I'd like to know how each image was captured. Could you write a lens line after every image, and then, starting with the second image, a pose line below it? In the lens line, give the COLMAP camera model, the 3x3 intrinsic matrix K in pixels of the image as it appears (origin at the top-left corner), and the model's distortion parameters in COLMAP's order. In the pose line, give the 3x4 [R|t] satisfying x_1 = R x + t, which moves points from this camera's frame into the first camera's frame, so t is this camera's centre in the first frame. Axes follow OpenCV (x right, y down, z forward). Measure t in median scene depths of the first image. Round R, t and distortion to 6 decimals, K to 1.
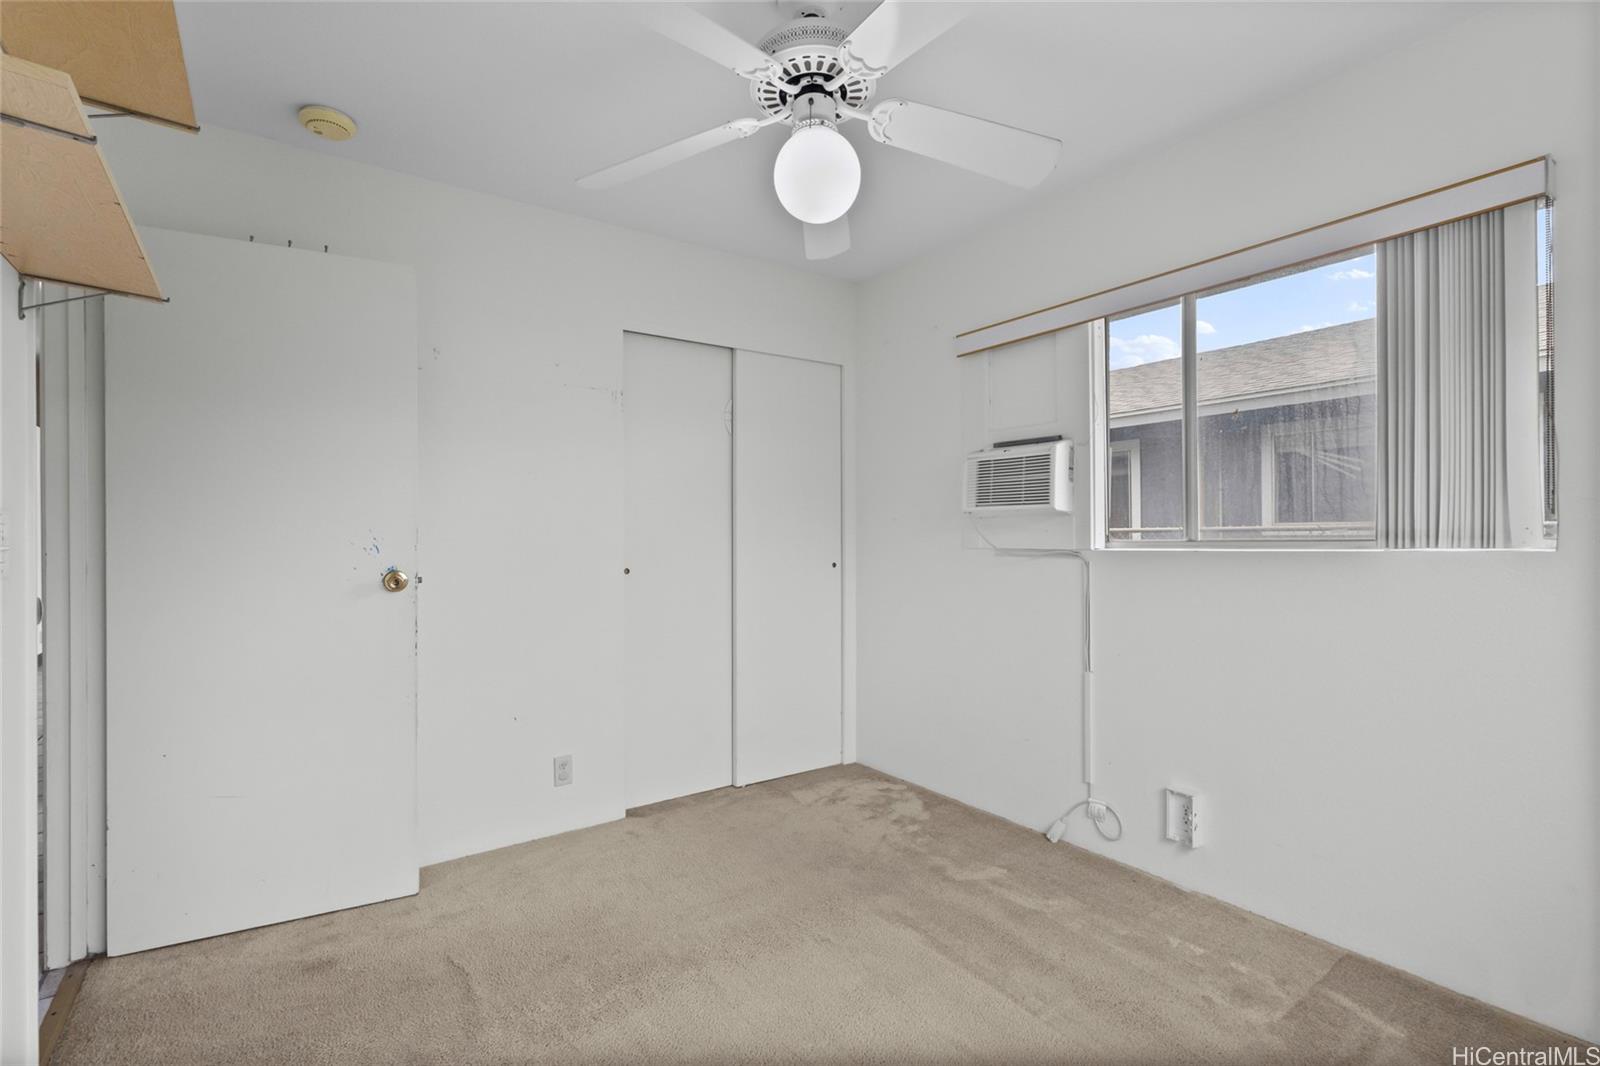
lens RADIAL K [[739.5, 0, 800.8], [0, 739.5, 528.9], [0, 0, 1]] dist [-0.000247, -0.000134]
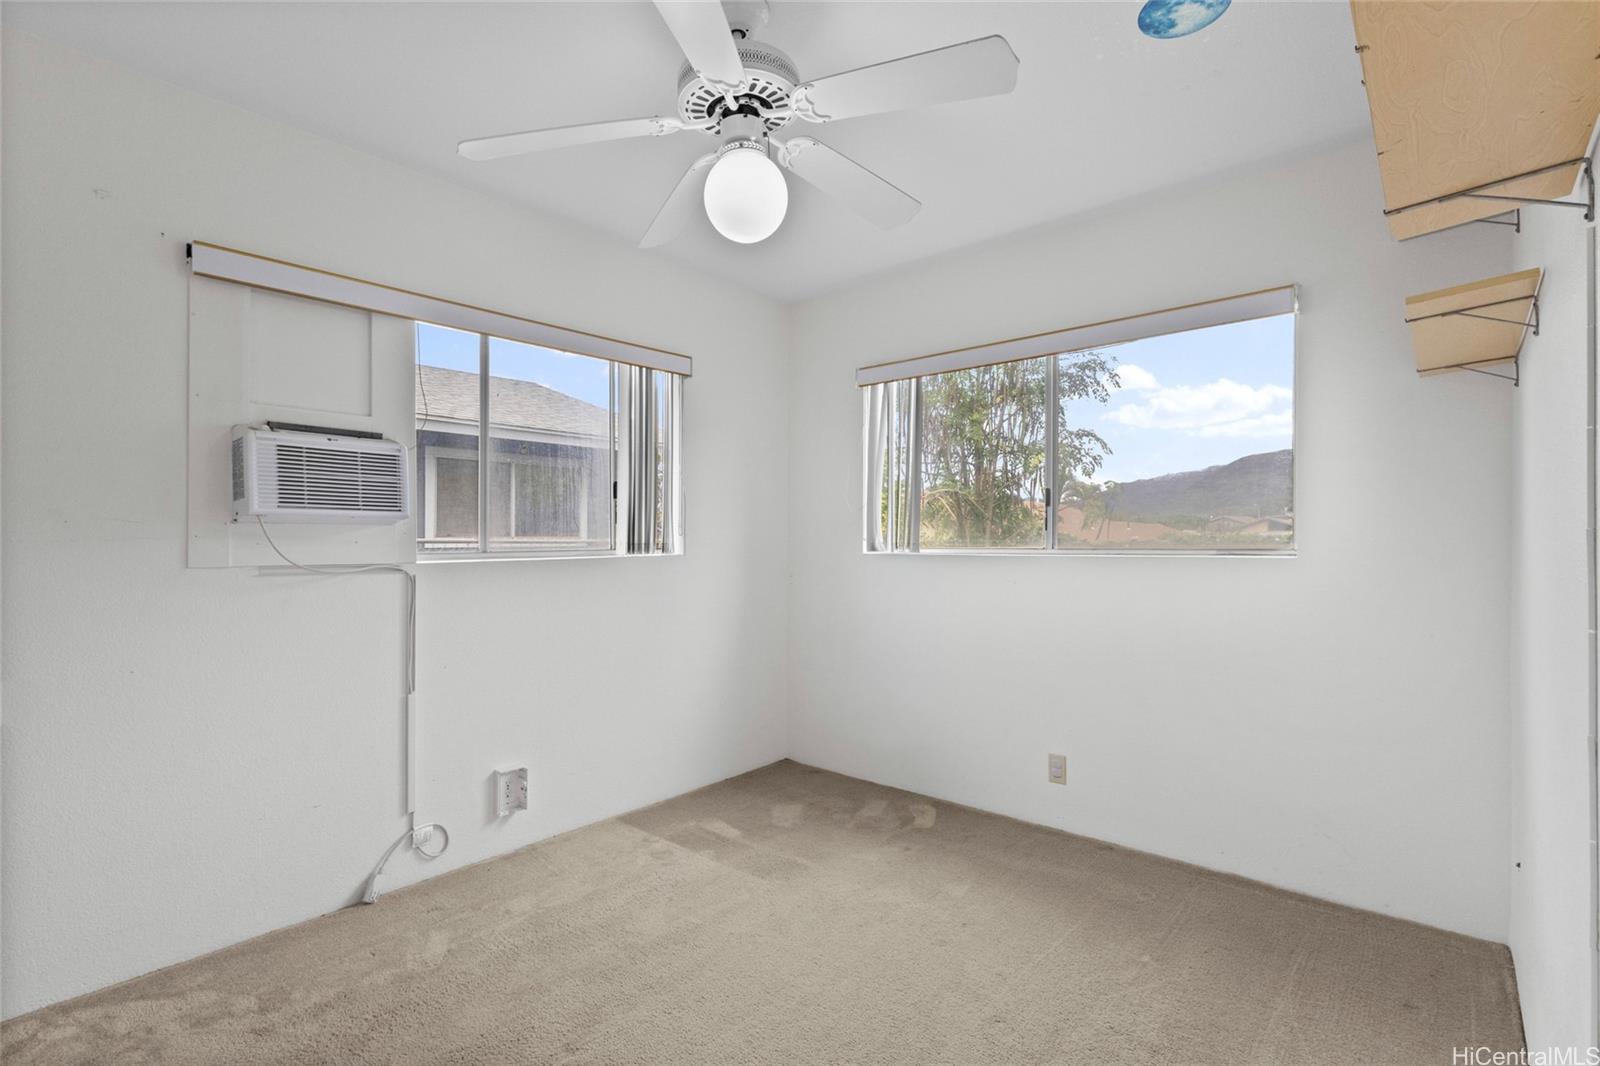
lens RADIAL K [[739.5, 0, 800.4], [0, 739.5, 545.1], [0, 0, 1]] dist [-0.000247, -0.000134]
pose [[-0.233843, 0.000051, 0.972274, -0.629541], [-0.006552, 0.999977, -0.001628, 0.004071], [-0.972252, -0.006751, -0.233838, 0.736490]]
